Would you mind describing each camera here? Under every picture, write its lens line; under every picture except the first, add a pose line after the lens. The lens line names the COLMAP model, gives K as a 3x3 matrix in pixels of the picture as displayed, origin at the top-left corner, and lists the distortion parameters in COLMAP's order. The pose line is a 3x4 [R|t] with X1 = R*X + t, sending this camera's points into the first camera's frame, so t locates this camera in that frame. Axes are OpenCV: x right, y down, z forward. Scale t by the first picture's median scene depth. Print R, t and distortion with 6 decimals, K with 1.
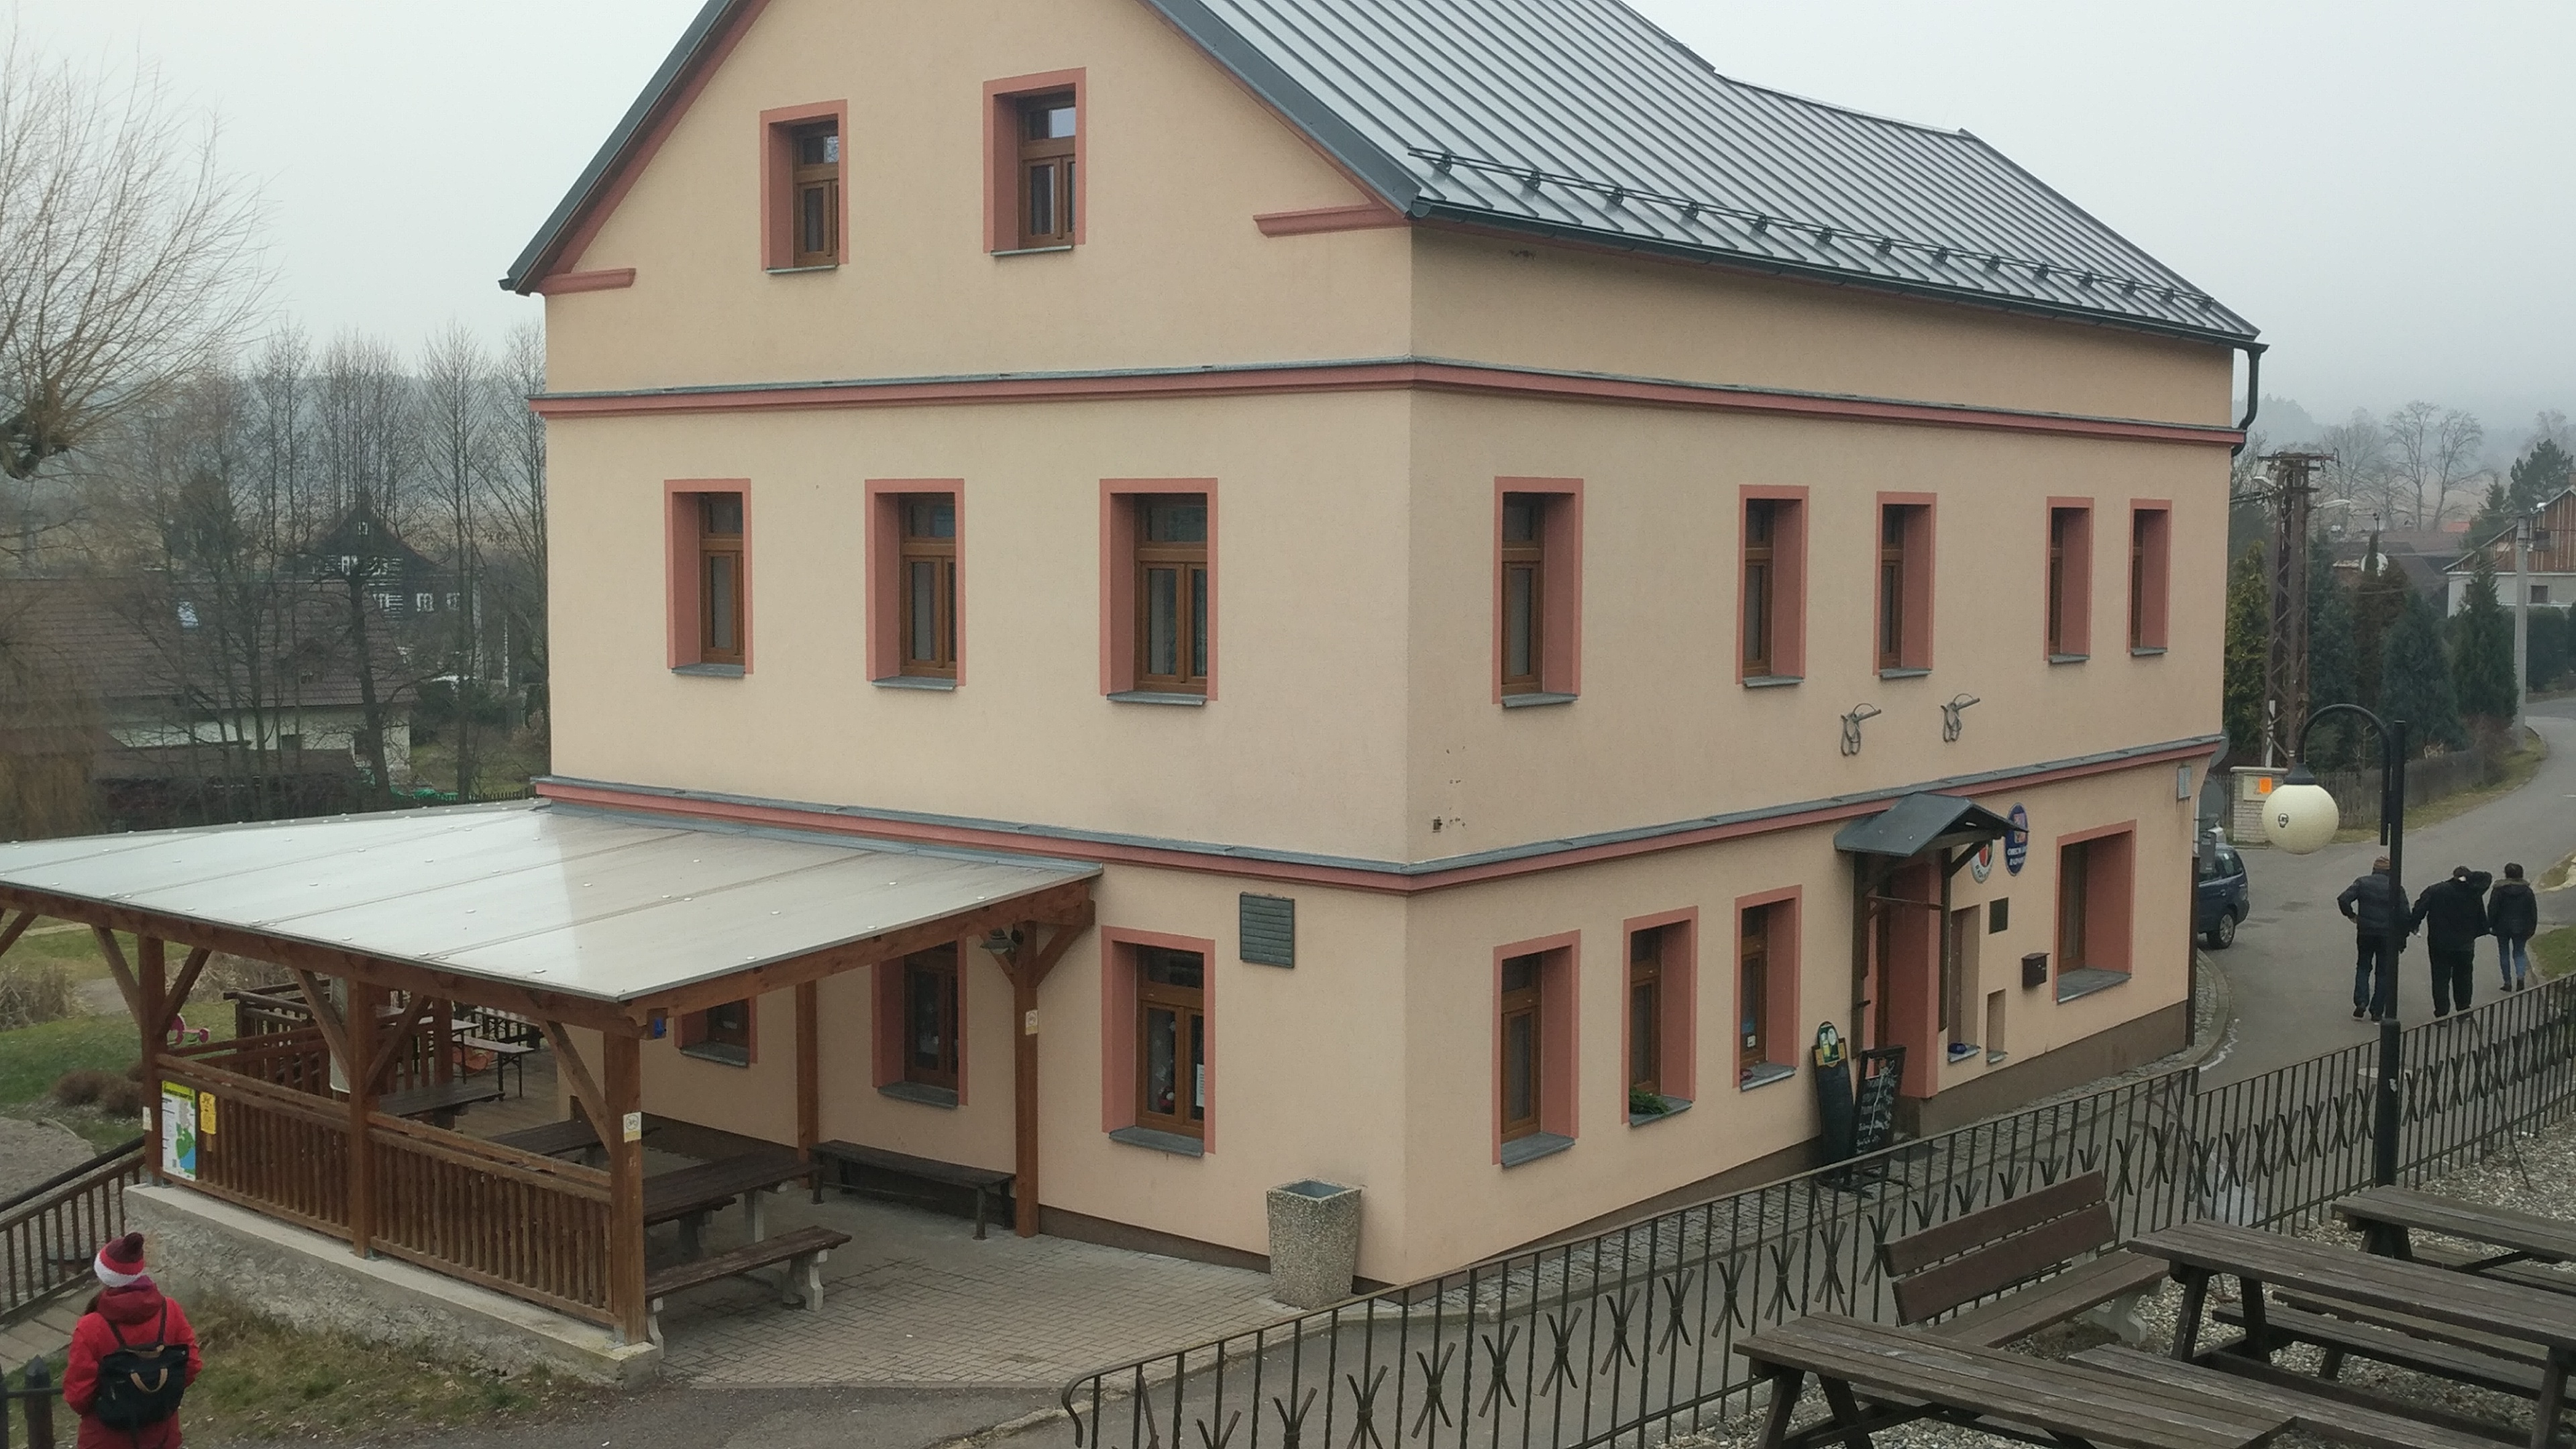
lens RADIAL K [[2599.5, 0, 1288.0], [0, 2599.5, 724.5], [0, 0, 1]] dist [0.110908, -0.364093]
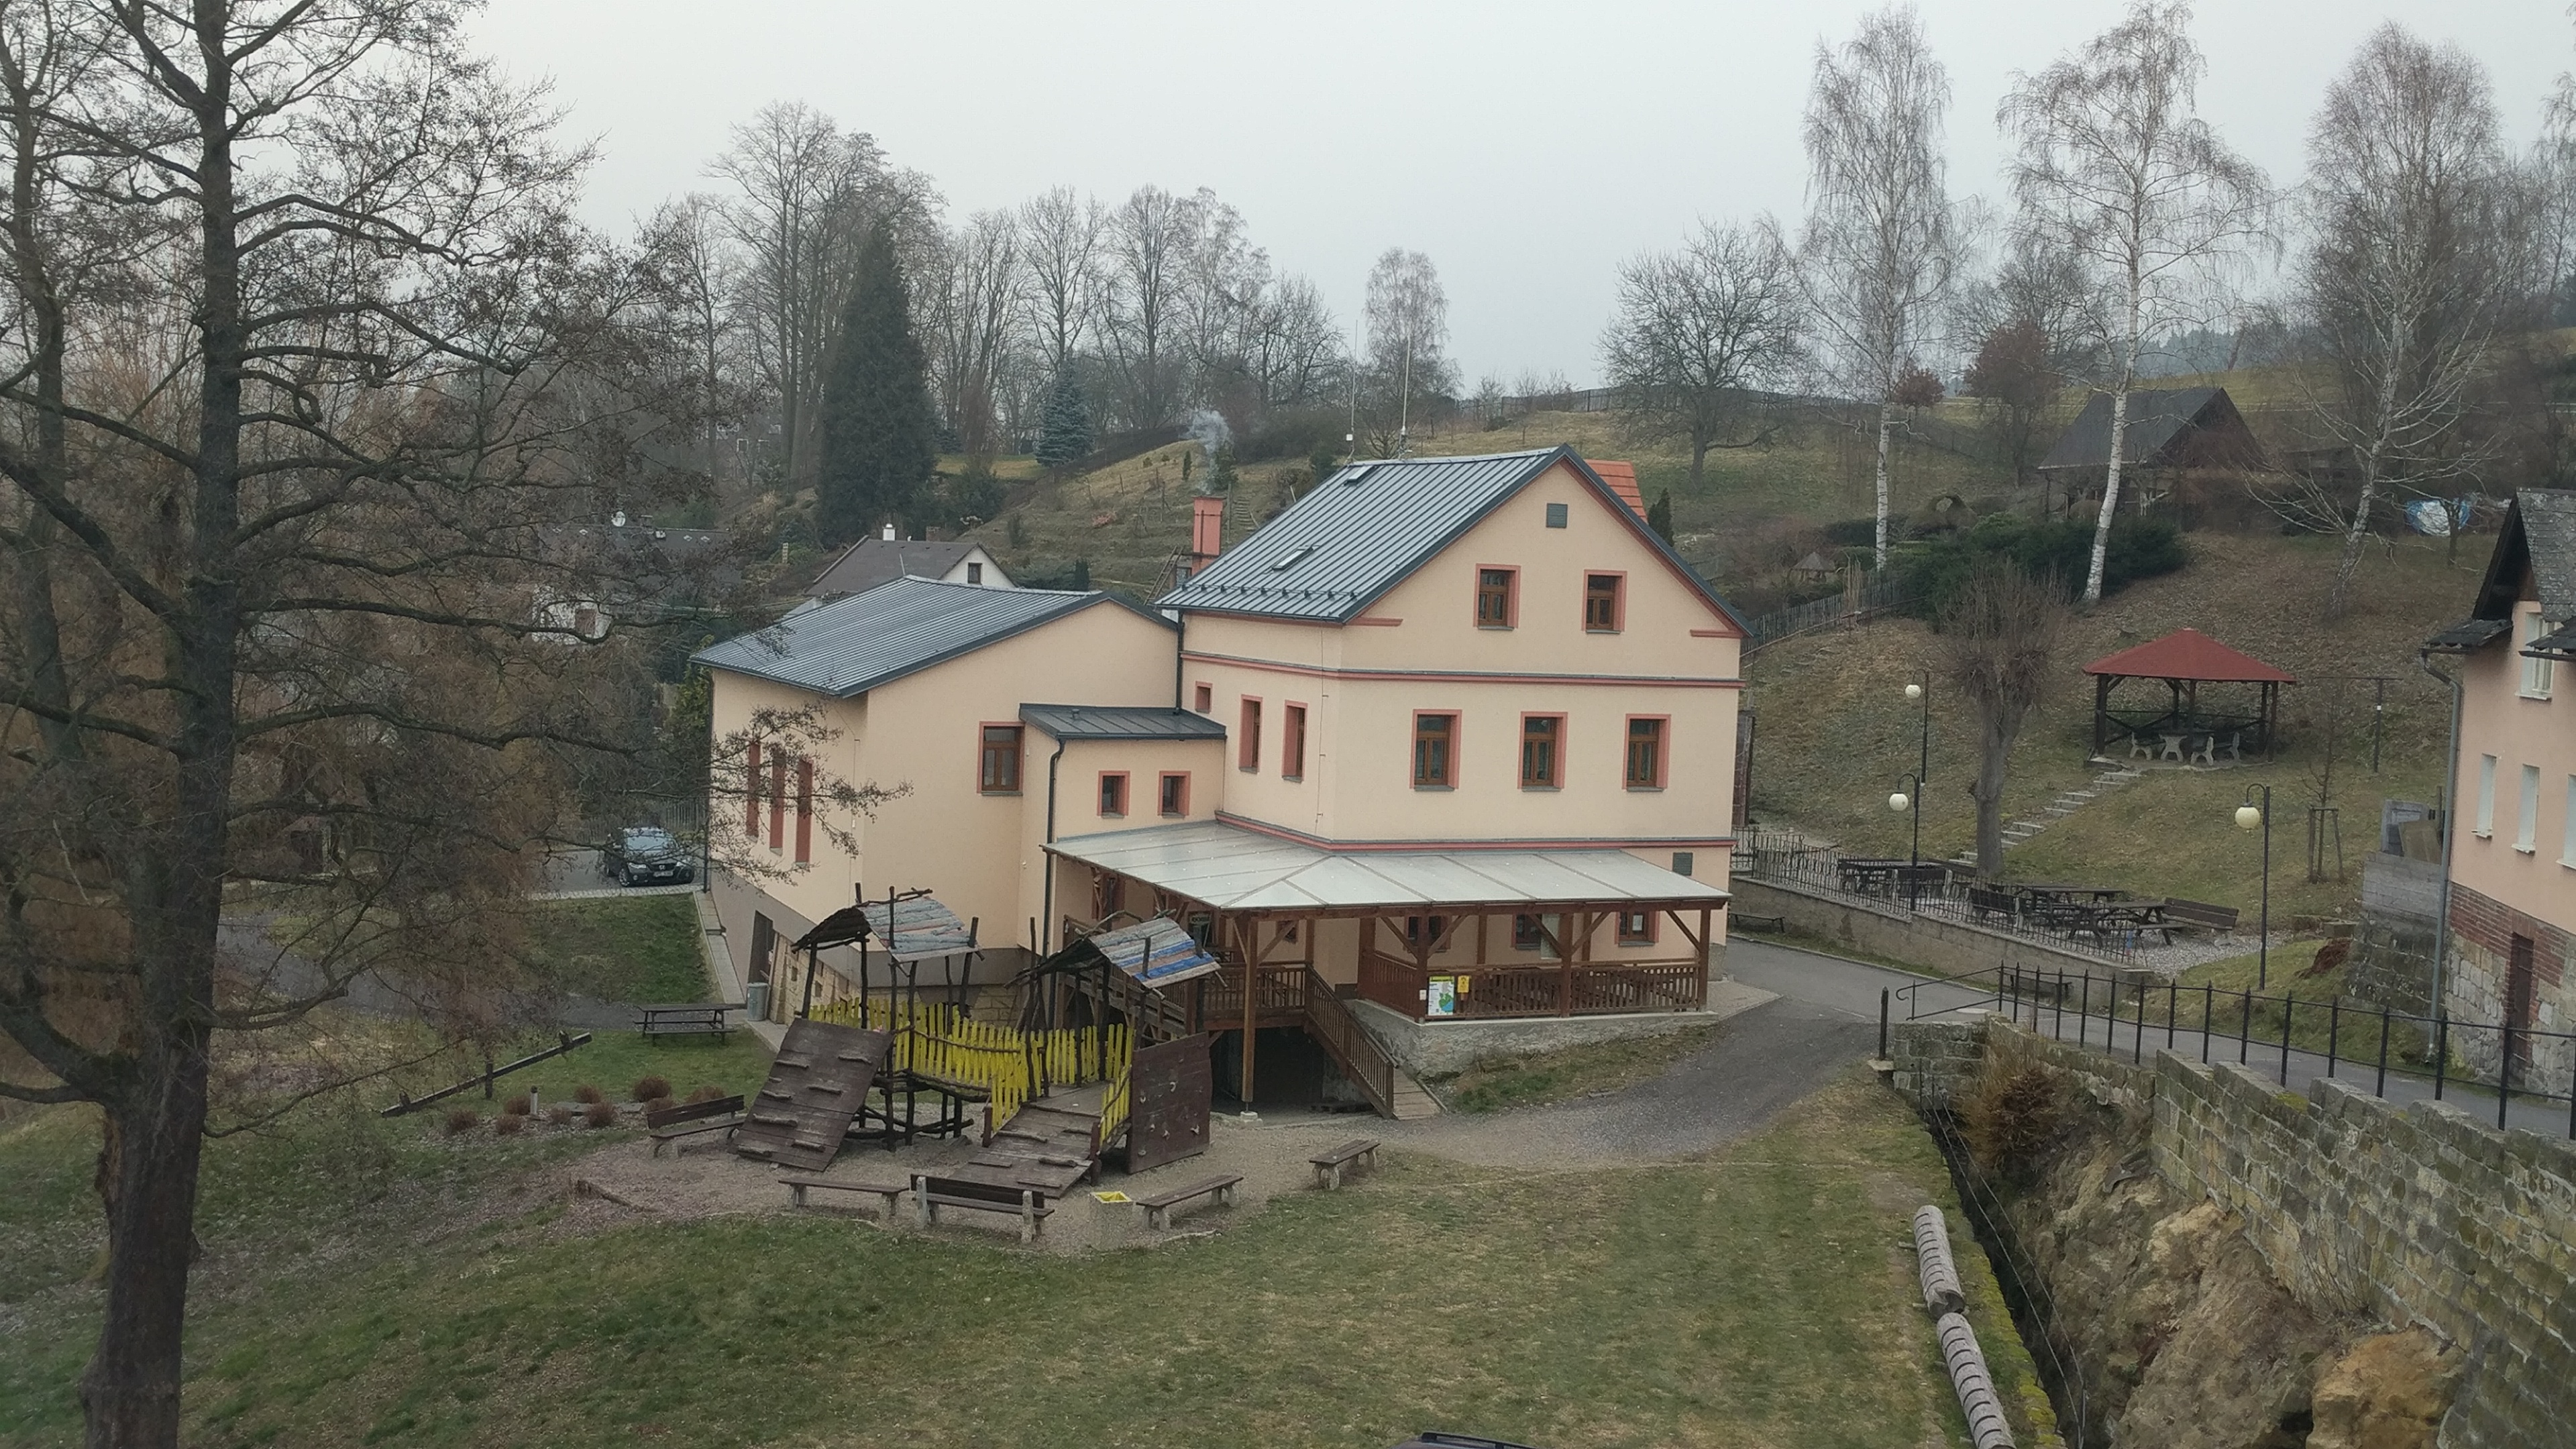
lens RADIAL K [[2599.5, 0, 1288.0], [0, 2599.5, 724.5], [0, 0, 1]] dist [0.110908, -0.364093]
pose [[0.425258, -0.036142, 0.904350, -2.651926], [0.031804, 0.999182, 0.024977, -0.156535], [-0.904513, 0.018141, 0.426059, 0.118445]]
